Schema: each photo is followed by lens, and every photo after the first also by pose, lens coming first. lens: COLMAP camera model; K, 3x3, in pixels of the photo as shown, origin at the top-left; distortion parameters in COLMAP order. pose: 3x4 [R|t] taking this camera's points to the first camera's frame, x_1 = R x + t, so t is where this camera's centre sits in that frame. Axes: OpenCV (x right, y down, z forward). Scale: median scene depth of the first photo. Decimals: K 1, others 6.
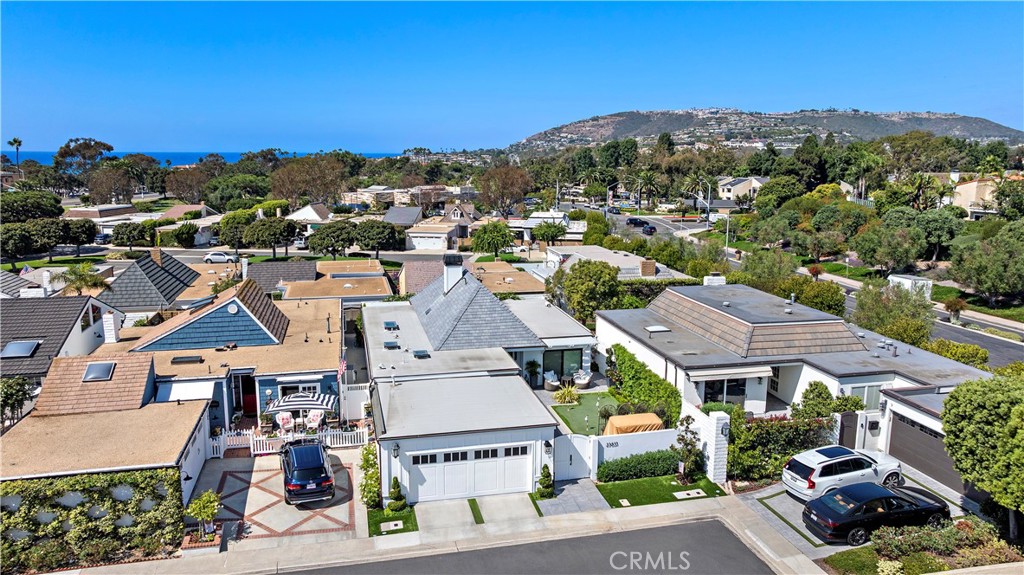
lens RADIAL K [[756.1, 0, 512.0], [0, 756.1, 287.5], [0, 0, 1]] dist [-0.043673, 0.032935]
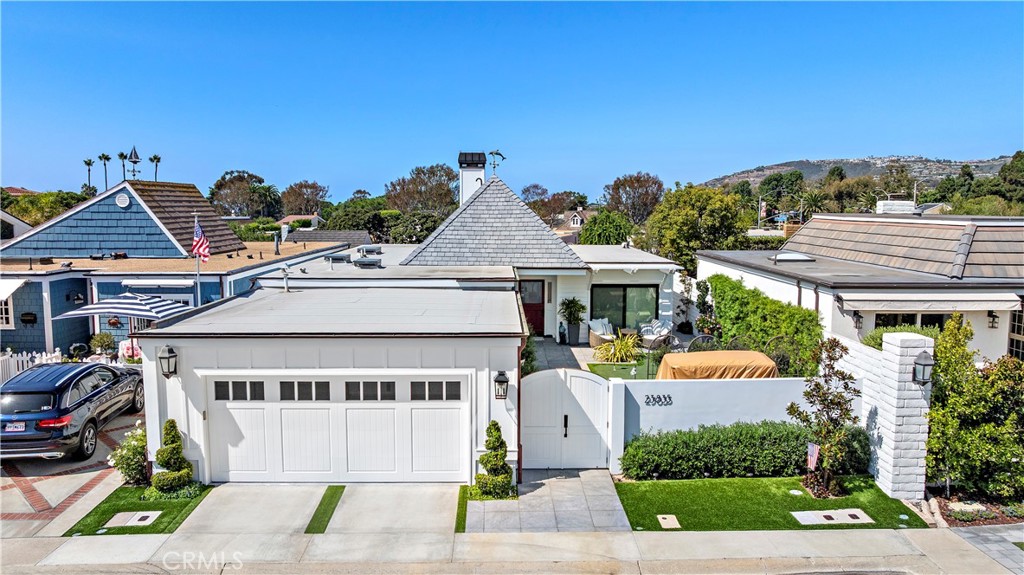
lens RADIAL K [[756.1, 0, 512.0], [0, 756.1, 287.5], [0, 0, 1]] dist [-0.043673, 0.032935]
pose [[0.977525, 0.021919, -0.209679, 0.140833], [-0.038578, 0.996385, -0.075693, 0.178267], [0.207262, 0.082081, 0.974836, 0.523780]]
